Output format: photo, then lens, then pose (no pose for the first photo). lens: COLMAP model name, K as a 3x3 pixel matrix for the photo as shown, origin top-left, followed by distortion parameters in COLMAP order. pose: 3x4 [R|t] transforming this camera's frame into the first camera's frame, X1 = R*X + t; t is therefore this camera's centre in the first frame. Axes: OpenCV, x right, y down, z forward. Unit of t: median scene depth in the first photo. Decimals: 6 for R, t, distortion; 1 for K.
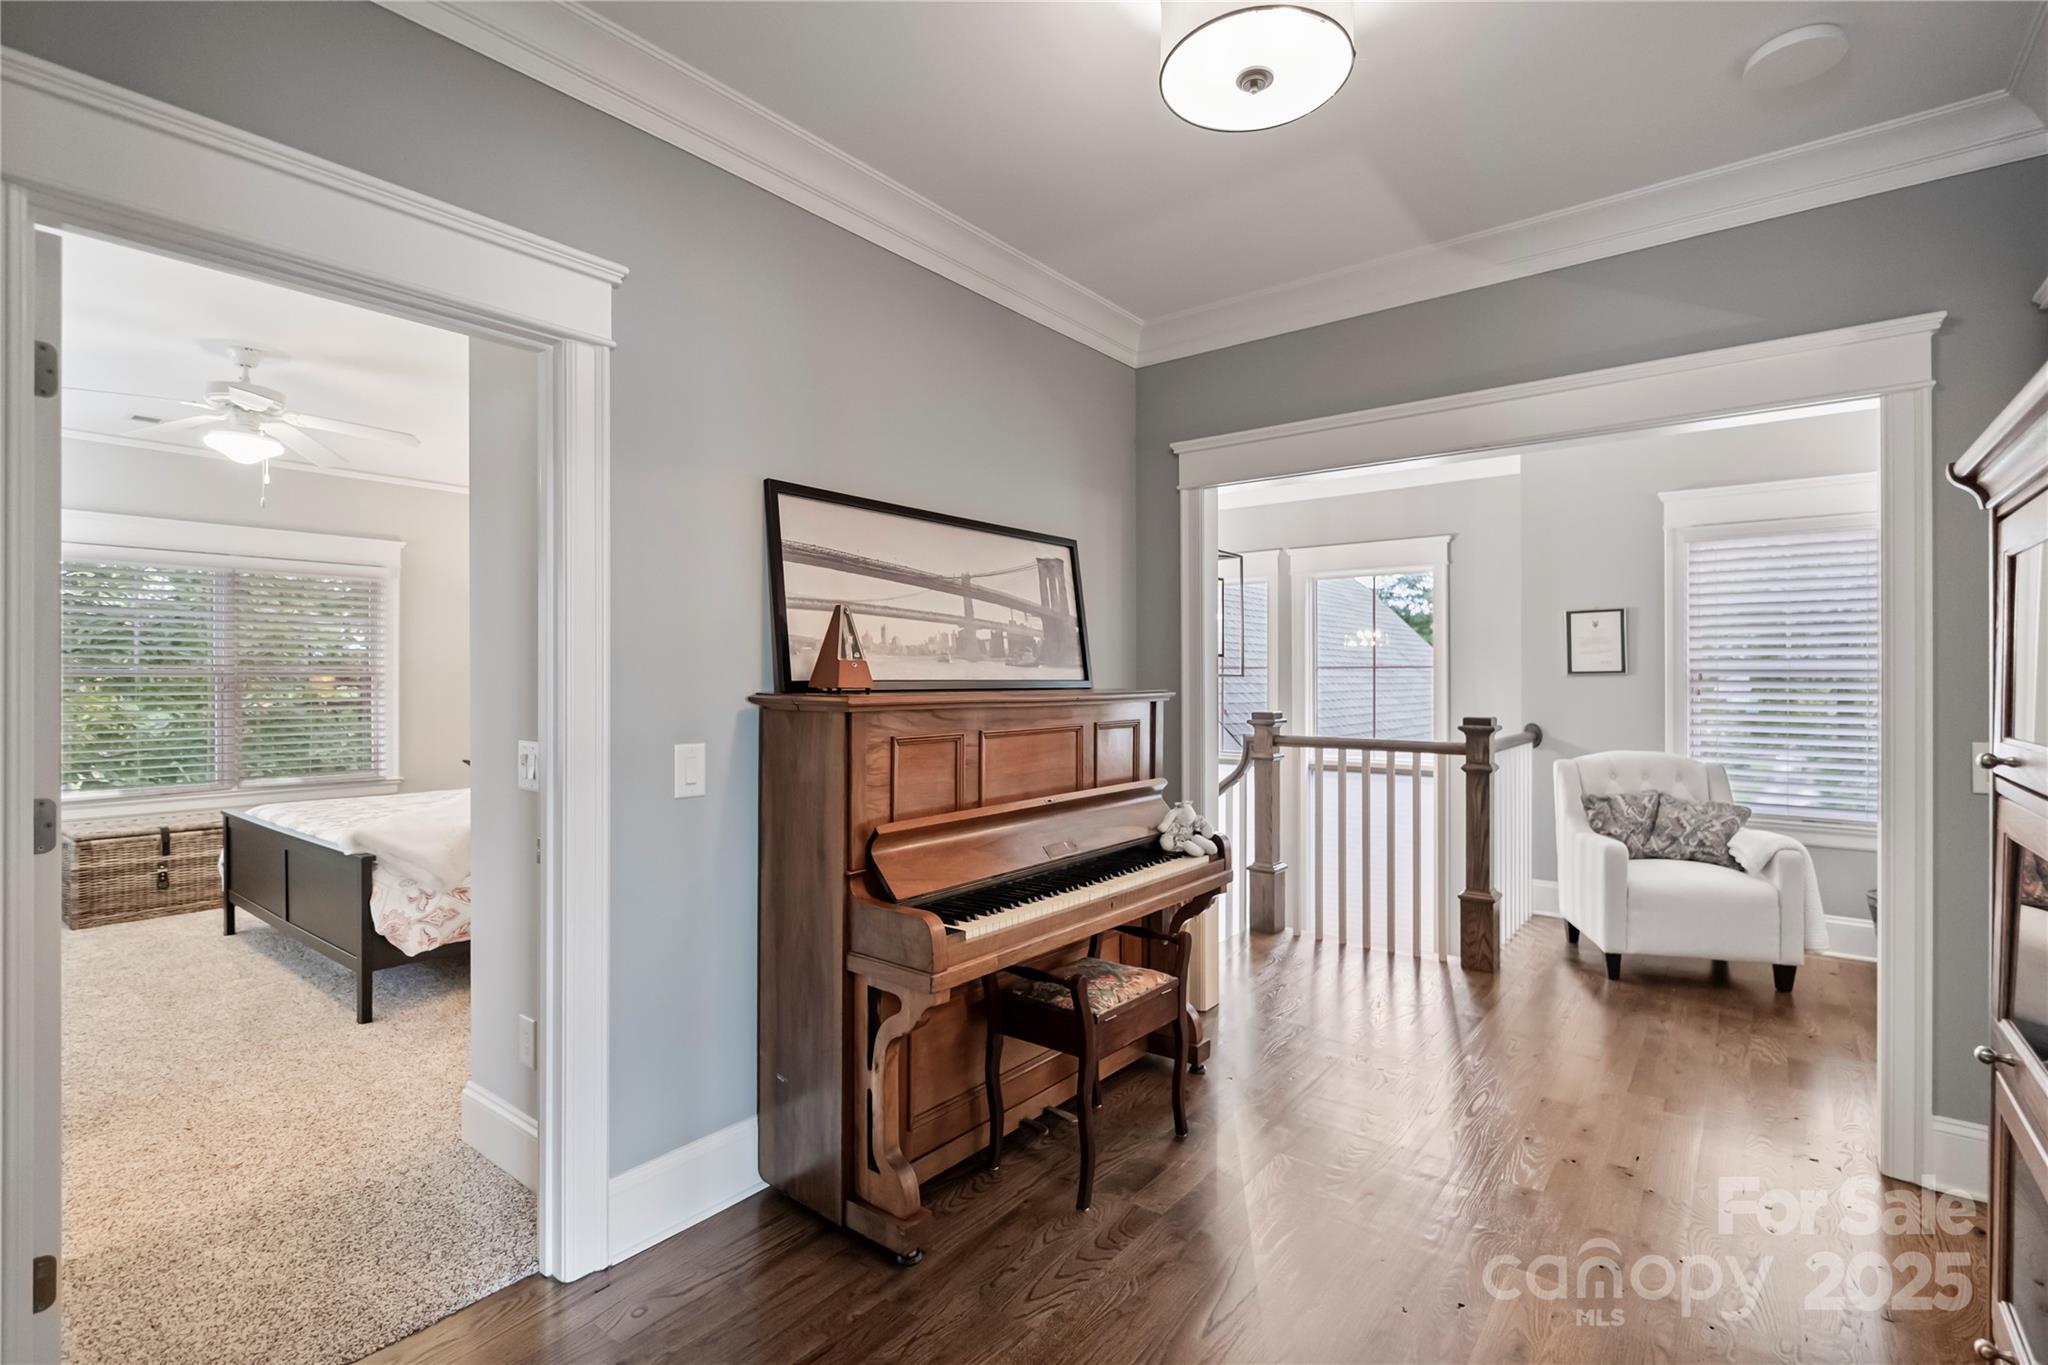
lens RADIAL K [[944.8, 0, 1027.0], [0, 944.8, 675.4], [0, 0, 1]] dist [-0.002100, -0.001225]
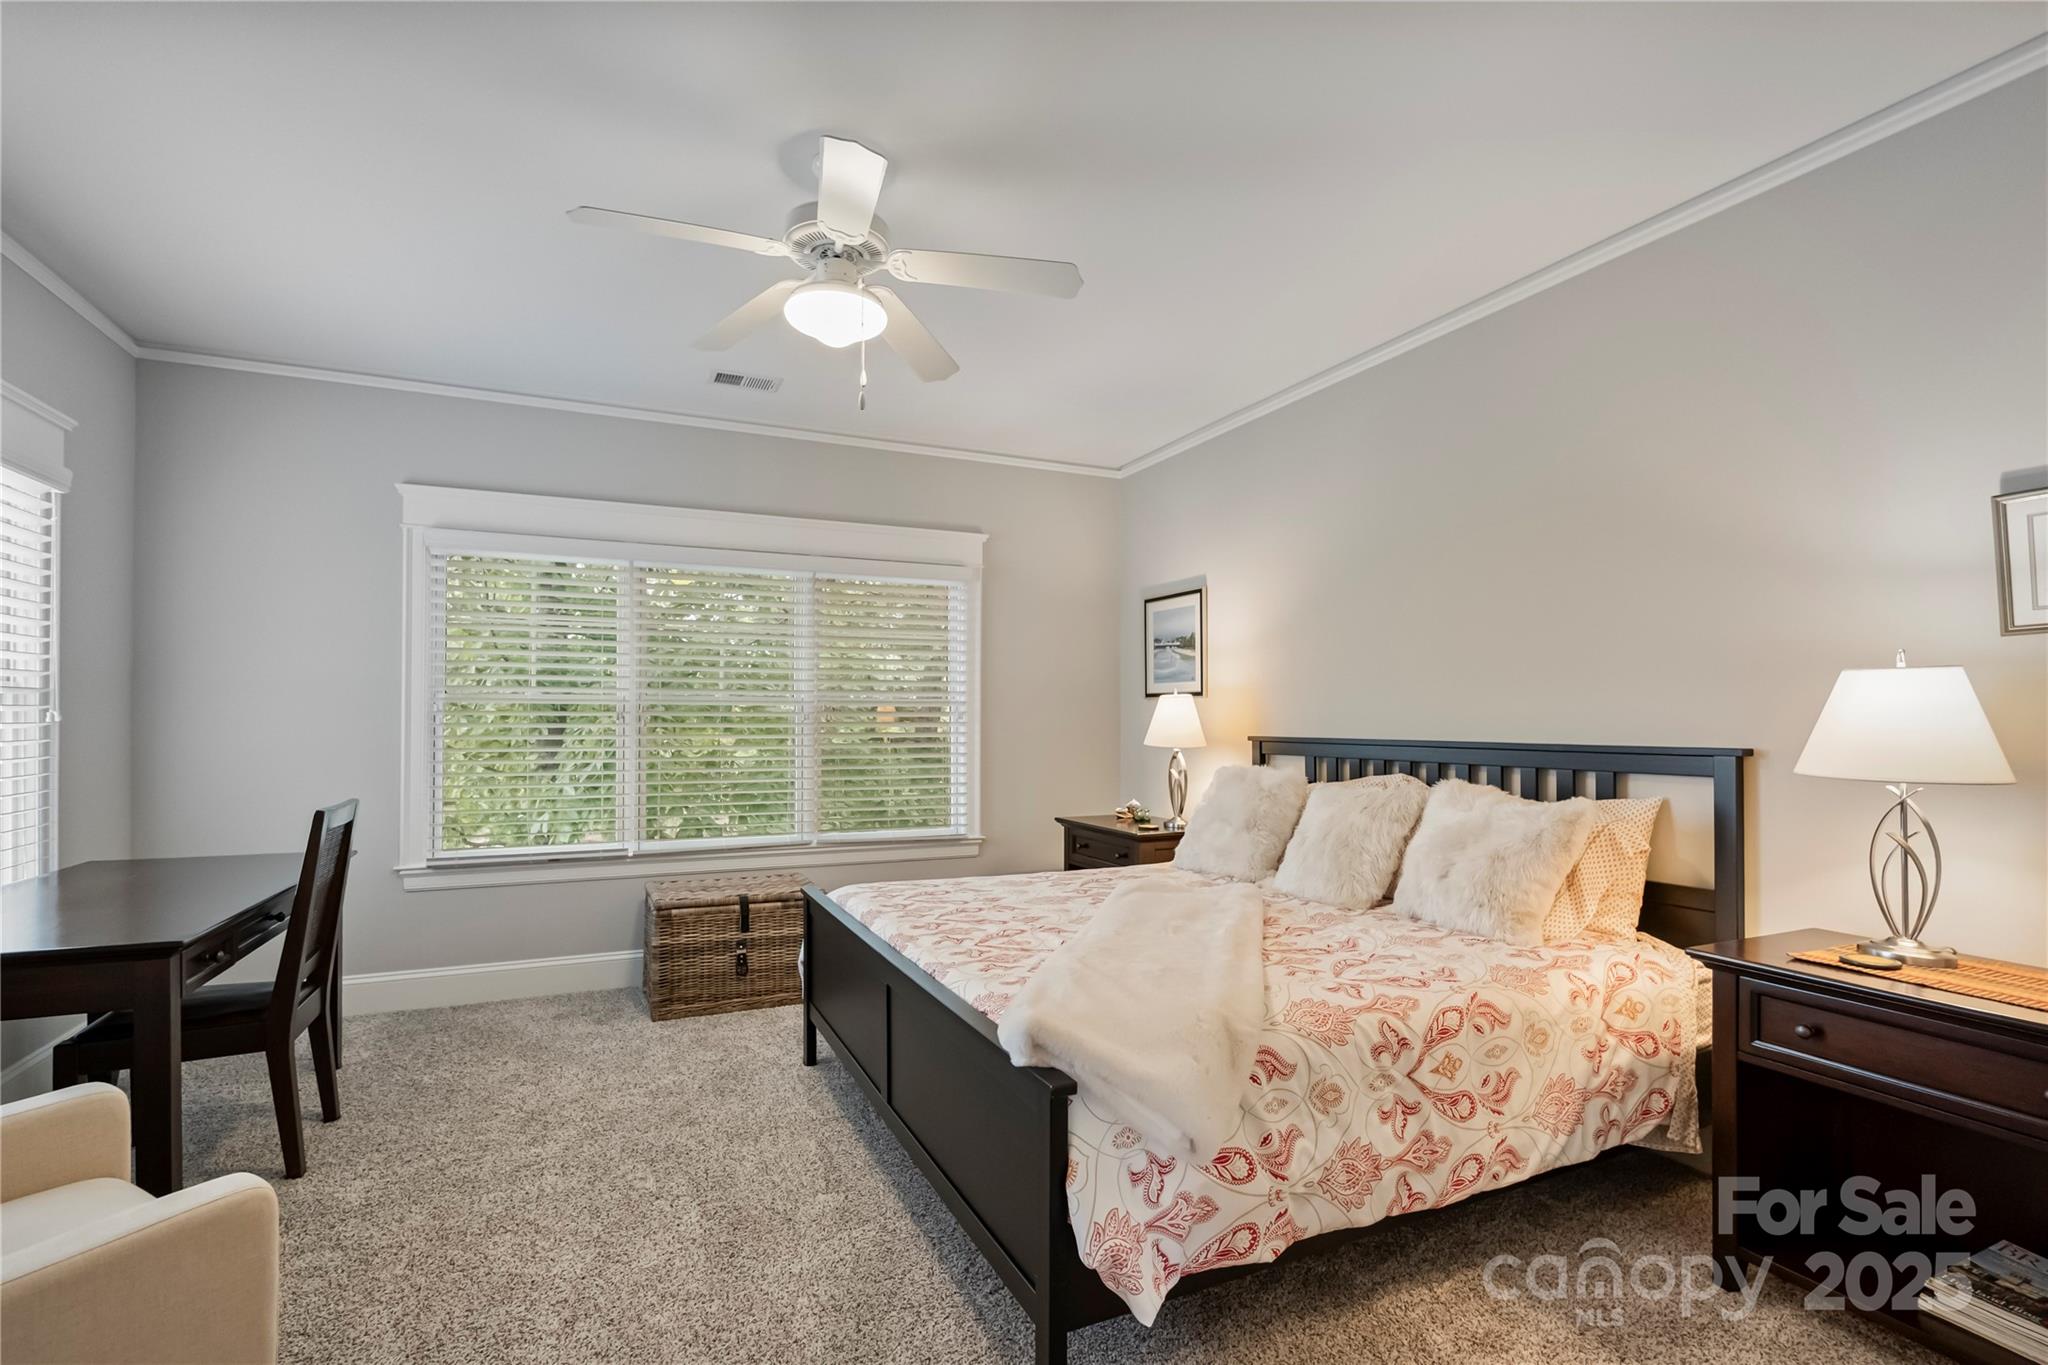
lens RADIAL K [[944.8, 0, 1020.4], [0, 944.8, 697.7], [0, 0, 1]] dist [-0.002100, -0.001225]
pose [[0.888728, -0.007312, -0.458377, -0.364575], [-0.001914, 0.999805, -0.019660, 0.012733], [0.458432, 0.018349, 0.888540, 0.421262]]
